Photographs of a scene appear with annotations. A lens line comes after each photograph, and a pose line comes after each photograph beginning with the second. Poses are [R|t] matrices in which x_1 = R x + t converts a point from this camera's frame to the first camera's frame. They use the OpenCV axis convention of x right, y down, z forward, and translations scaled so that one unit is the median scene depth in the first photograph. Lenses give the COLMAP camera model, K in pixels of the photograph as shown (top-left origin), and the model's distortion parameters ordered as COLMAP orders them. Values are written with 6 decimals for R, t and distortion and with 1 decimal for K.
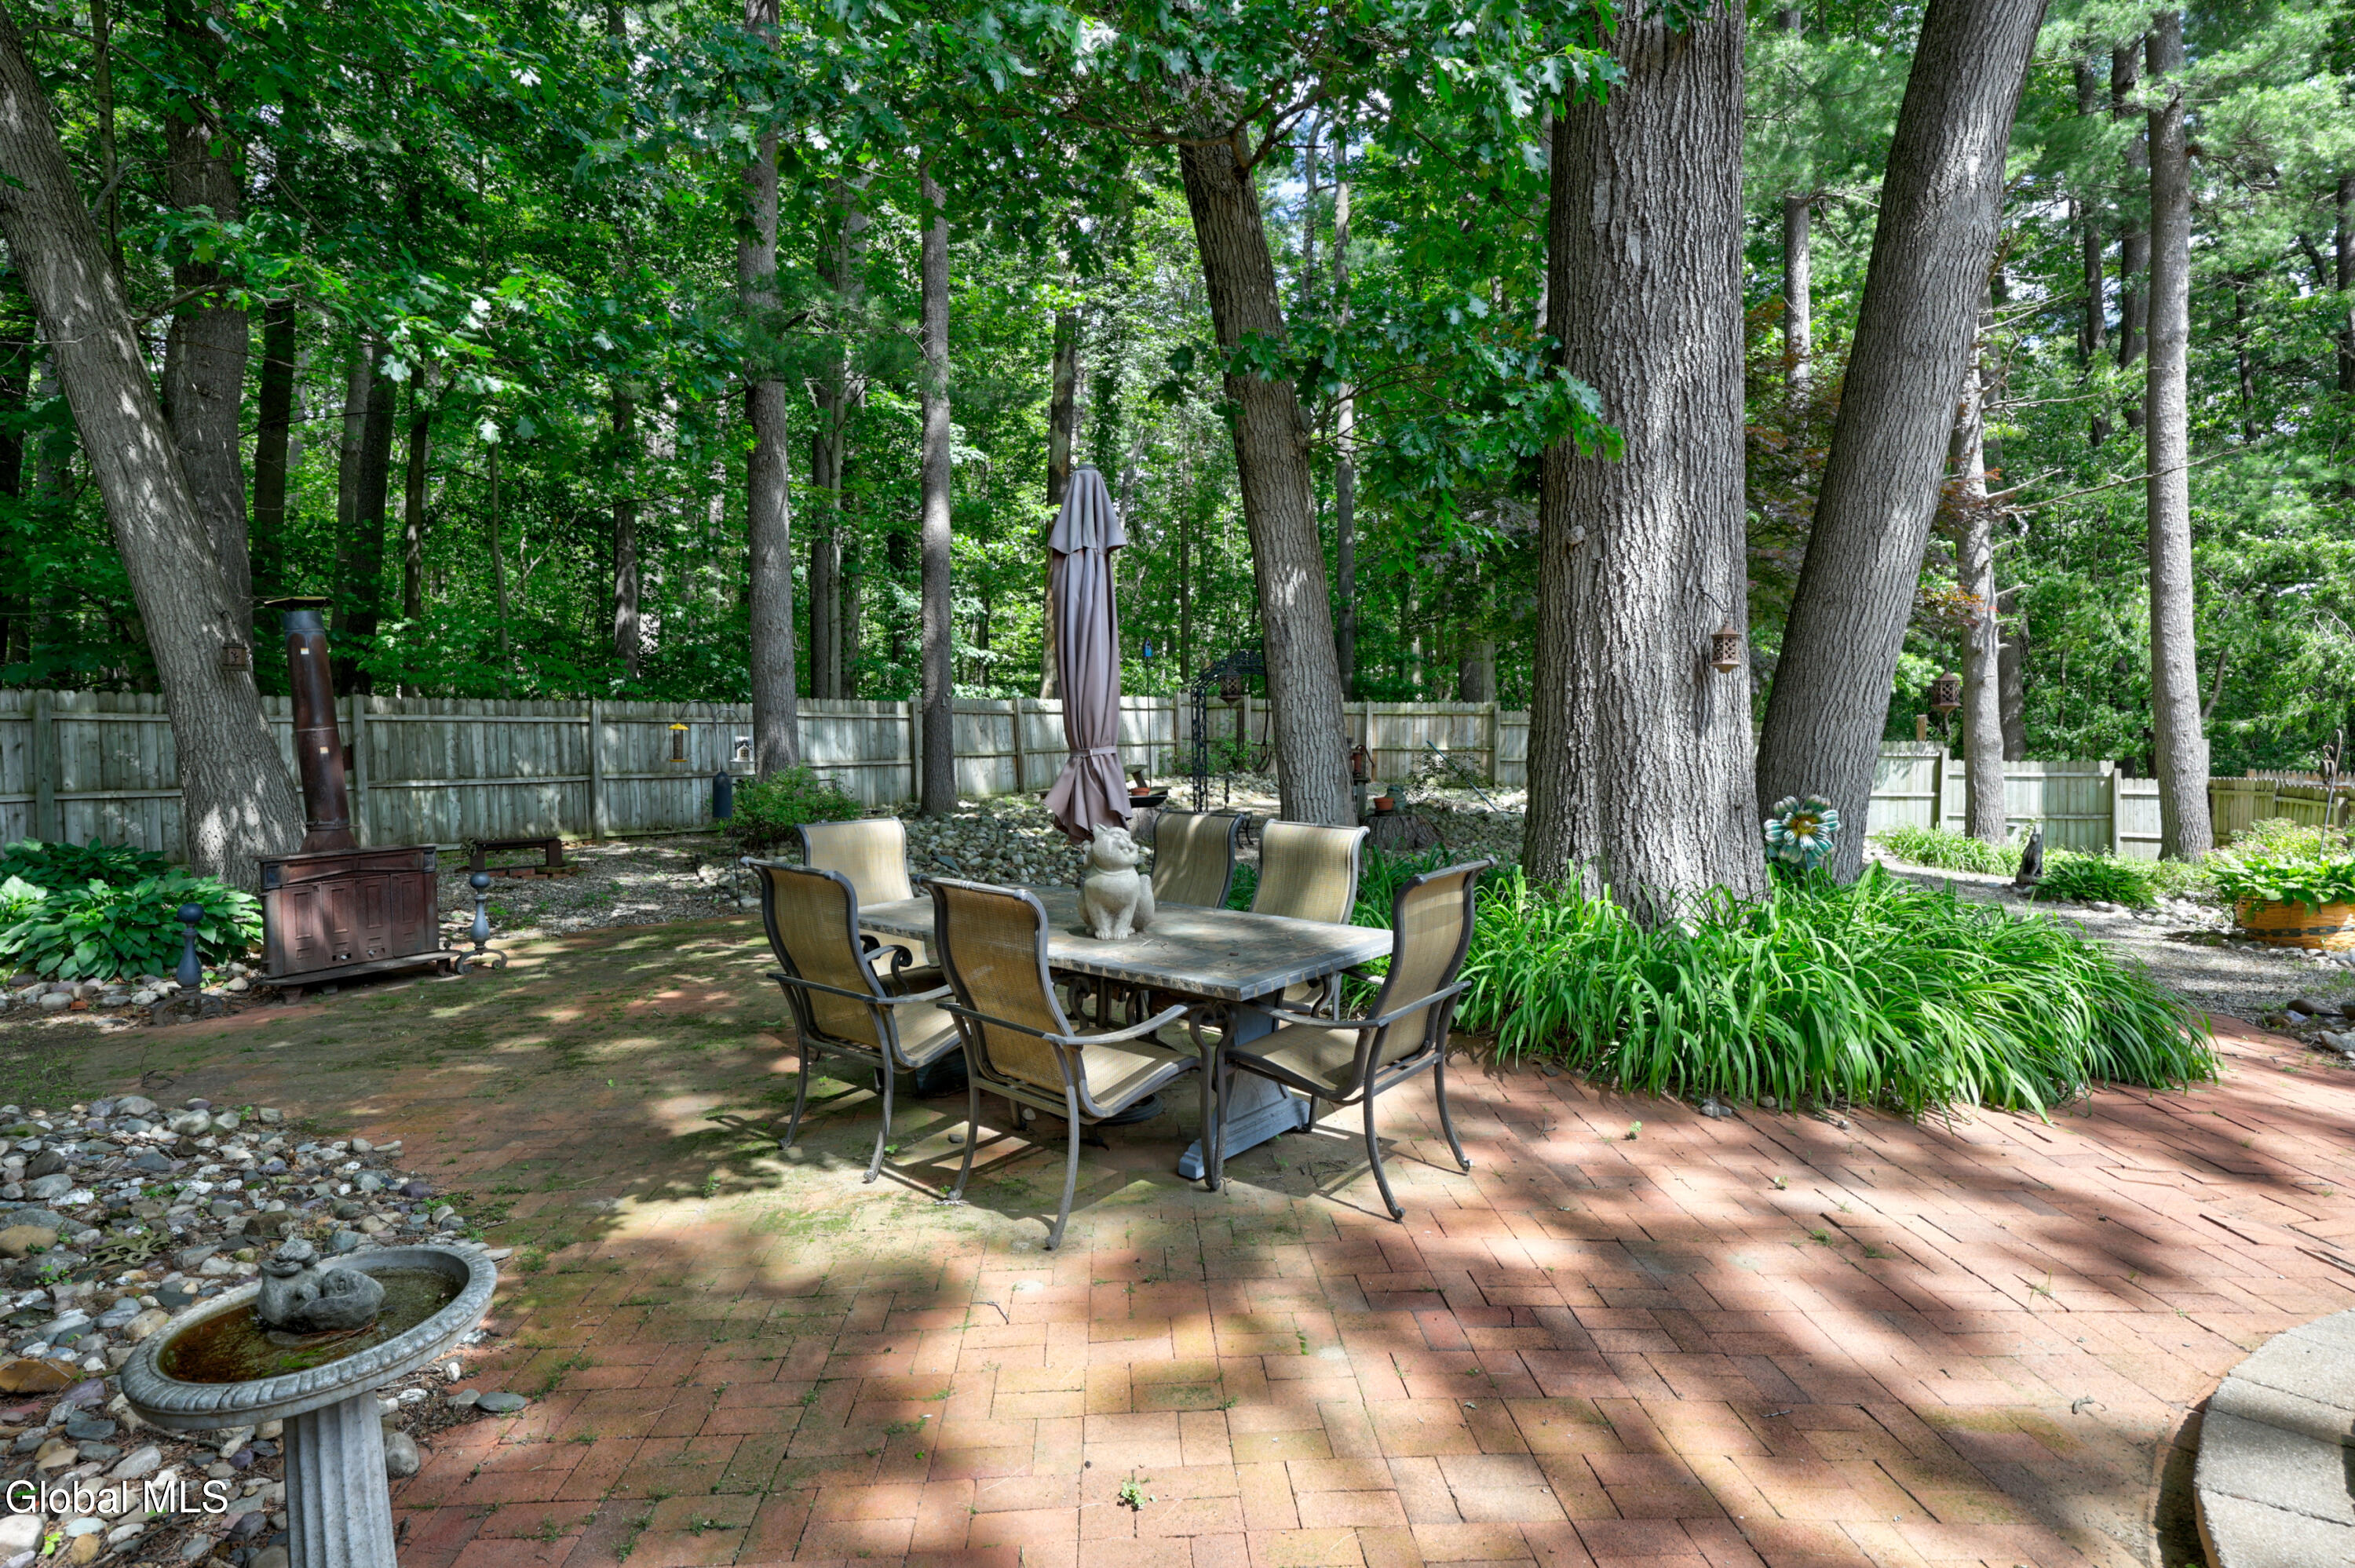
lens RADIAL K [[1206.7, 0, 1173.0], [0, 1206.7, 750.6], [0, 0, 1]] dist [0.000993, 0.000071]
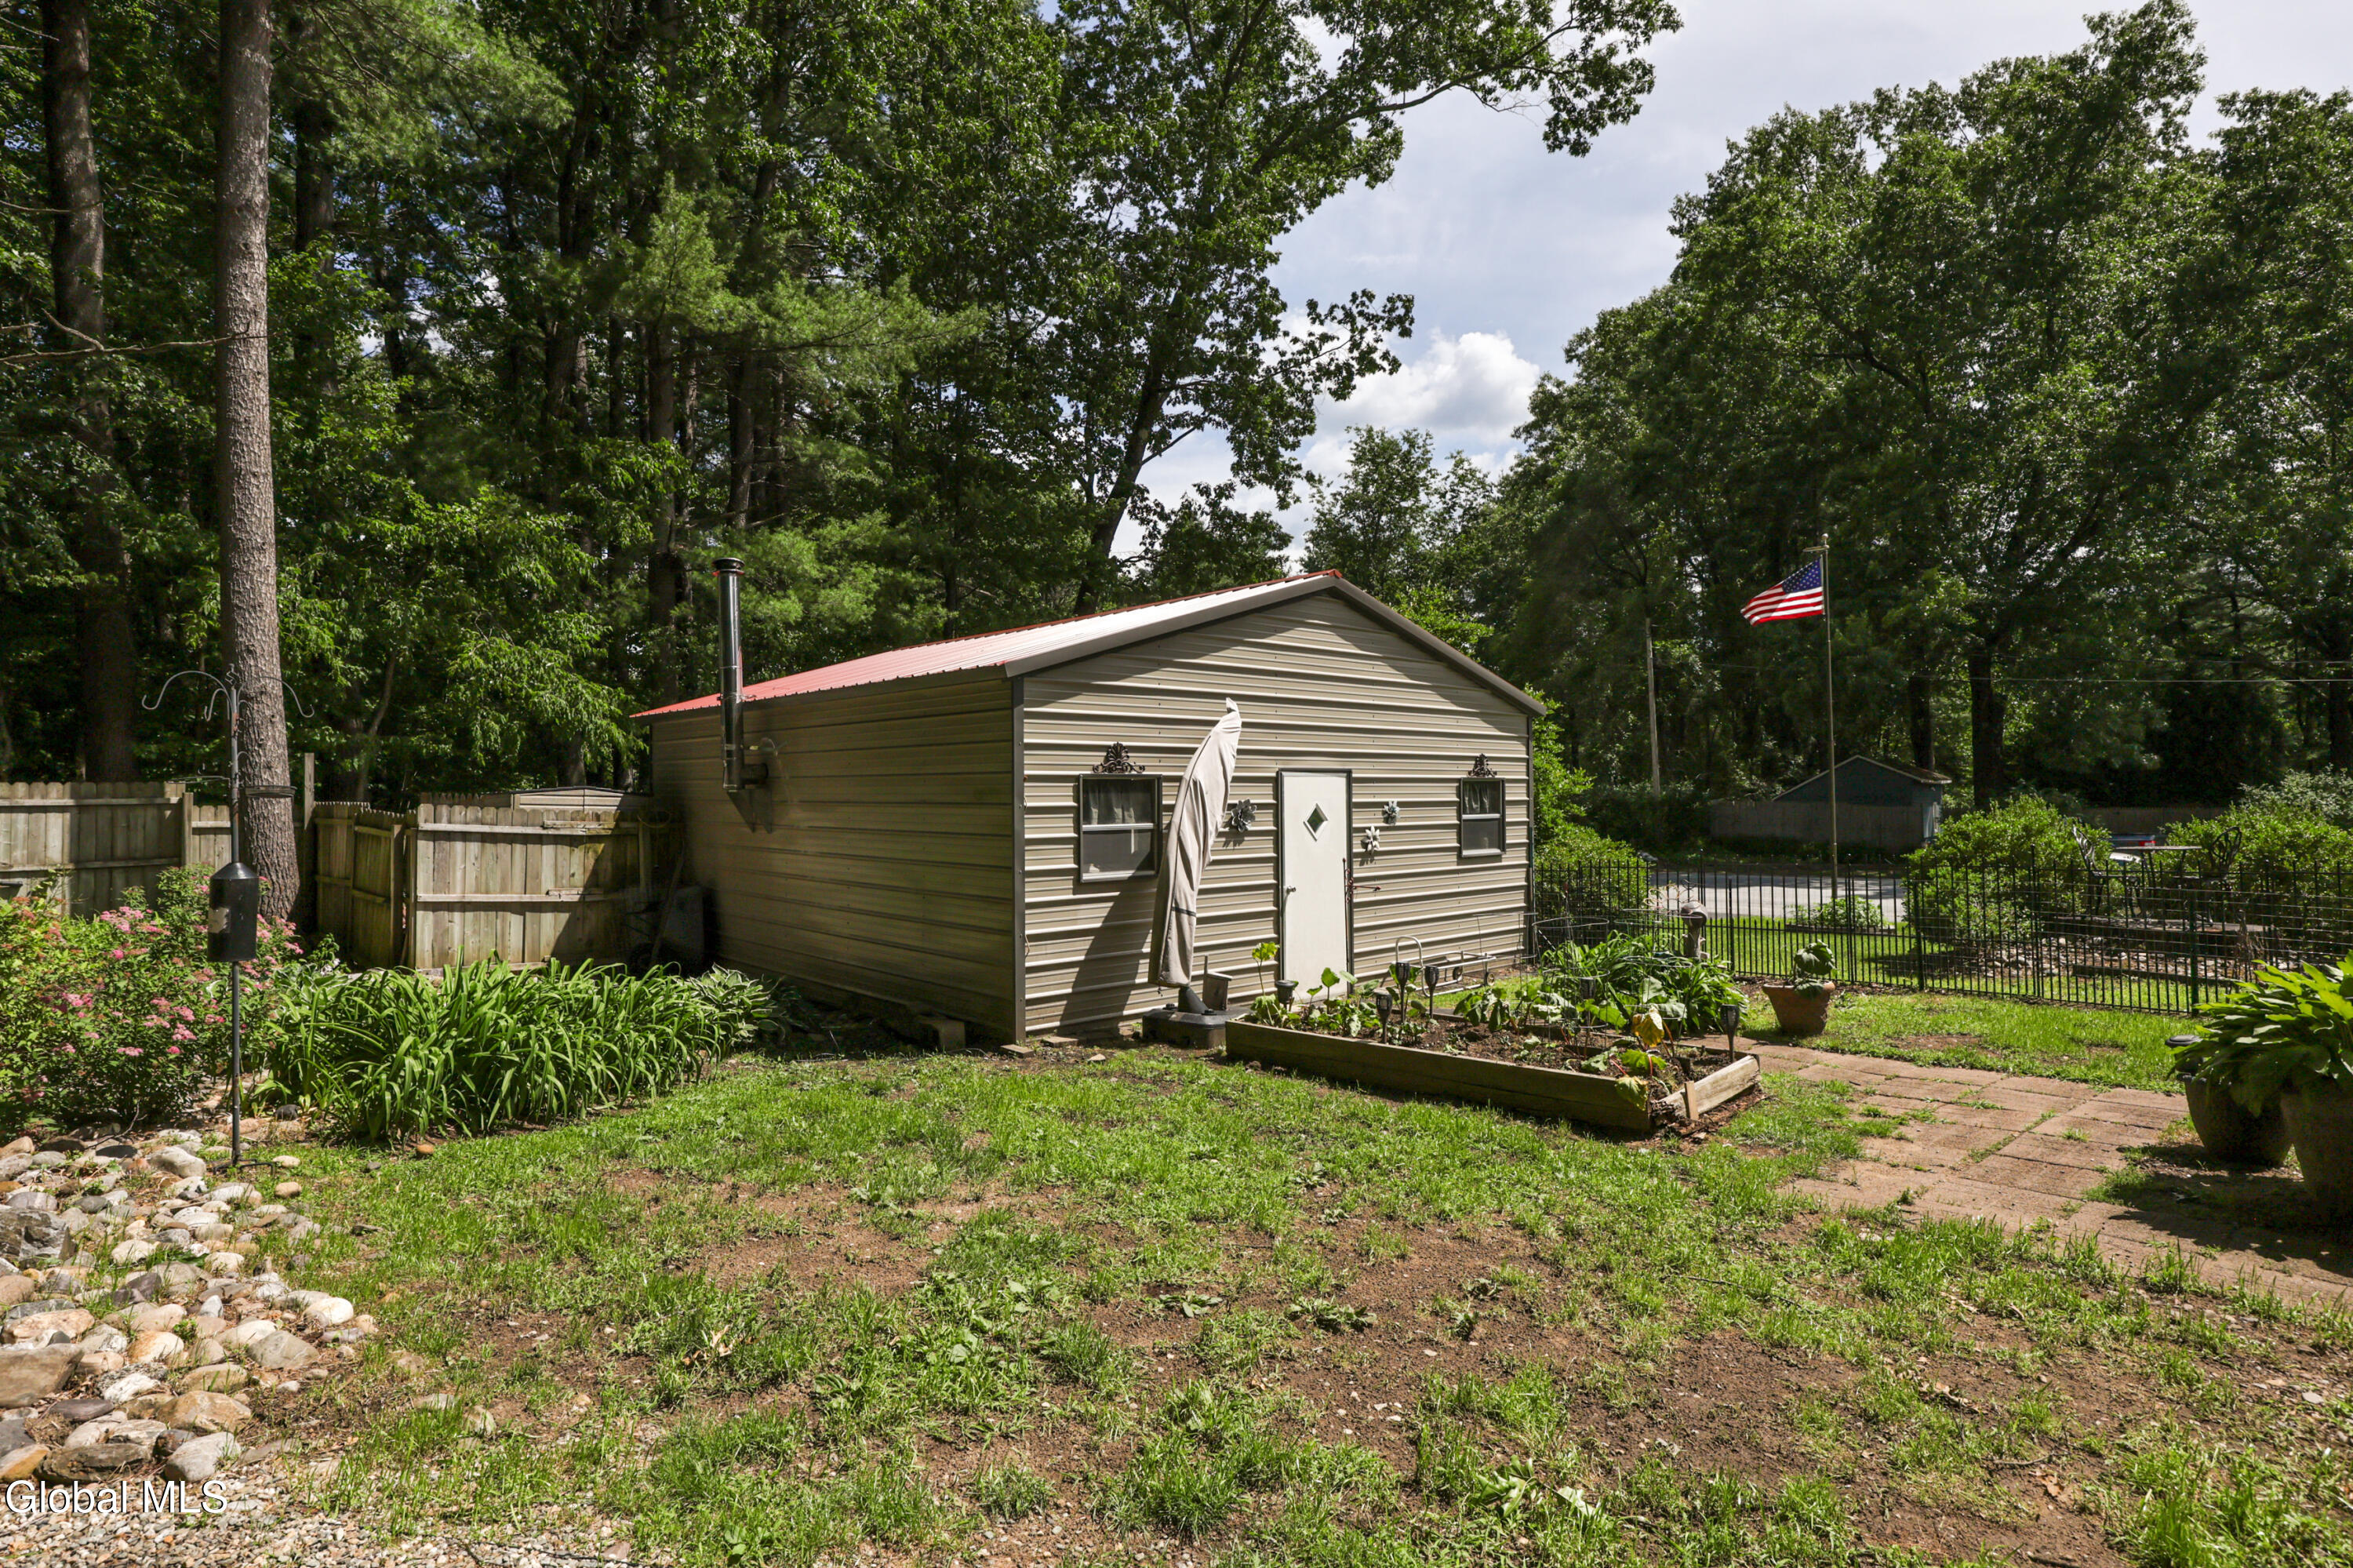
lens RADIAL K [[1205.8, 0, 1172.0], [0, 1205.8, 750.6], [0, 0, 1]] dist [0.000993, 0.000071]
pose [[0.399562, 0.024585, 0.916376, 0.408819], [0.000015, 0.999640, -0.026826, 0.010706], [-0.916706, 0.010732, 0.399418, 0.210709]]
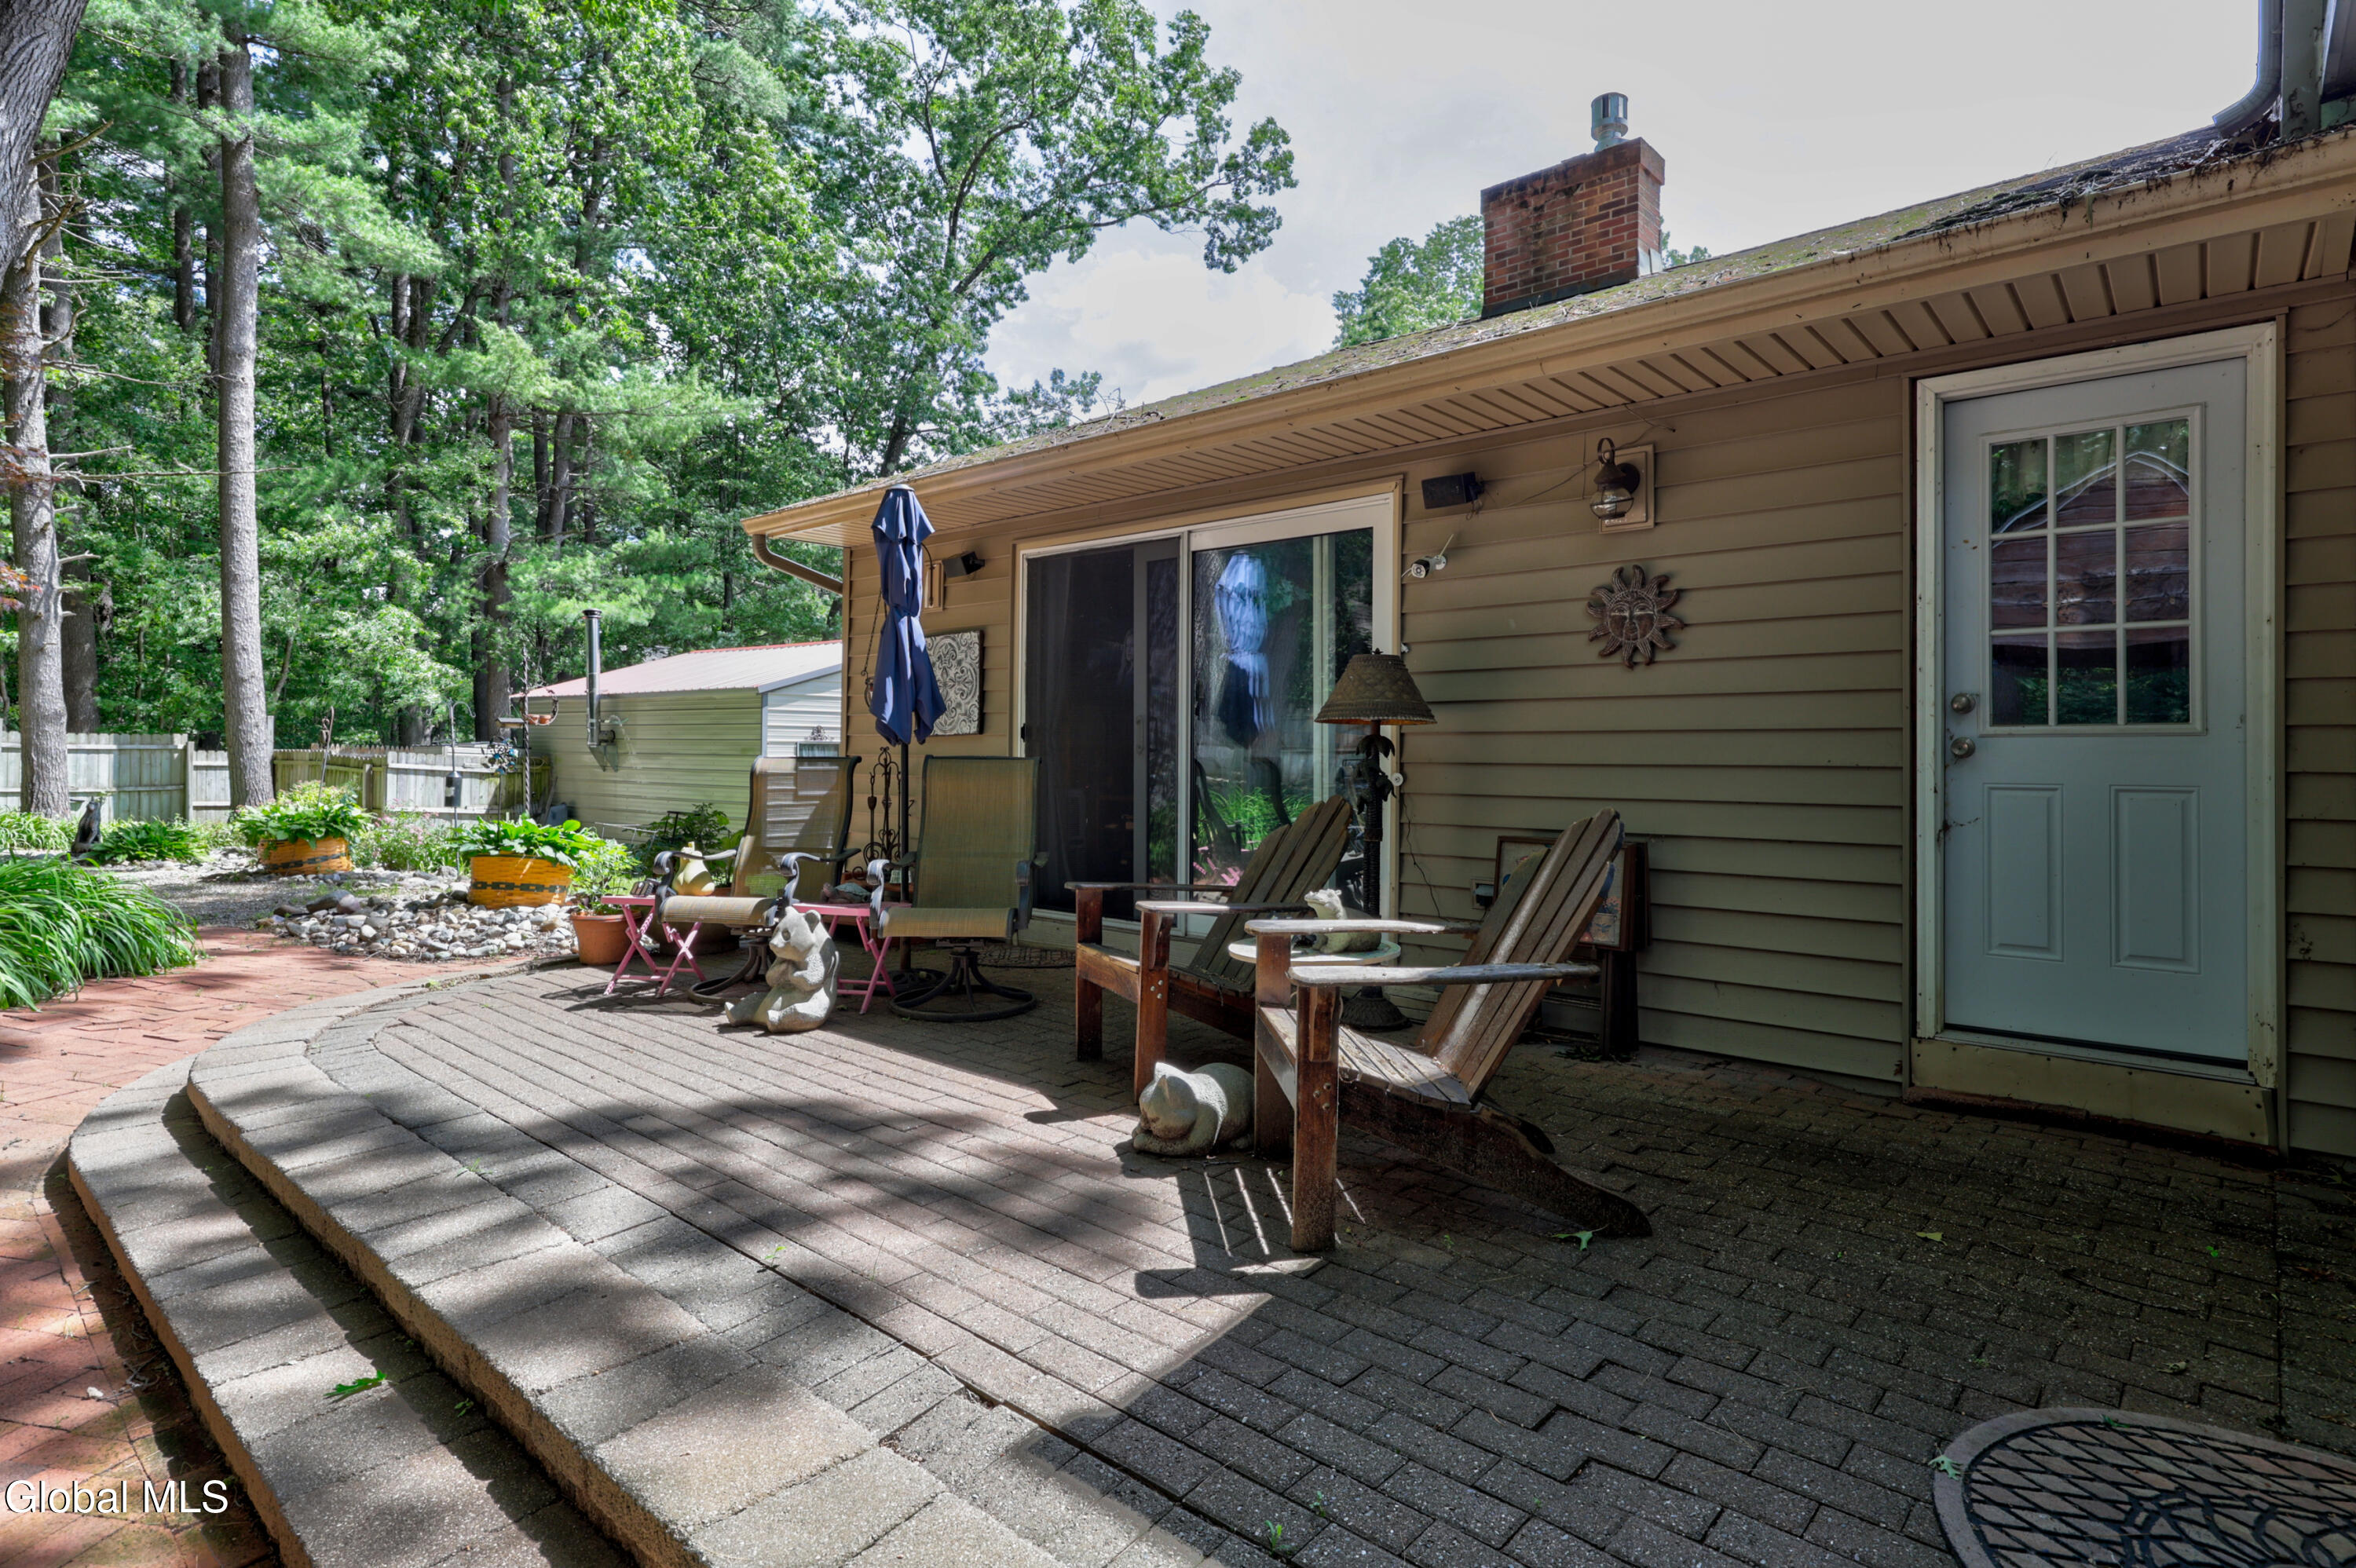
lens RADIAL K [[1207.2, 0, 1173.5], [0, 1207.2, 750.6], [0, 0, 1]] dist [0.000993, 0.000071]
pose [[0.236282, -0.002611, 0.971681, -0.045356], [-0.015234, 0.999864, 0.006391, 0.003536], [-0.971565, -0.016312, 0.236210, -0.093613]]
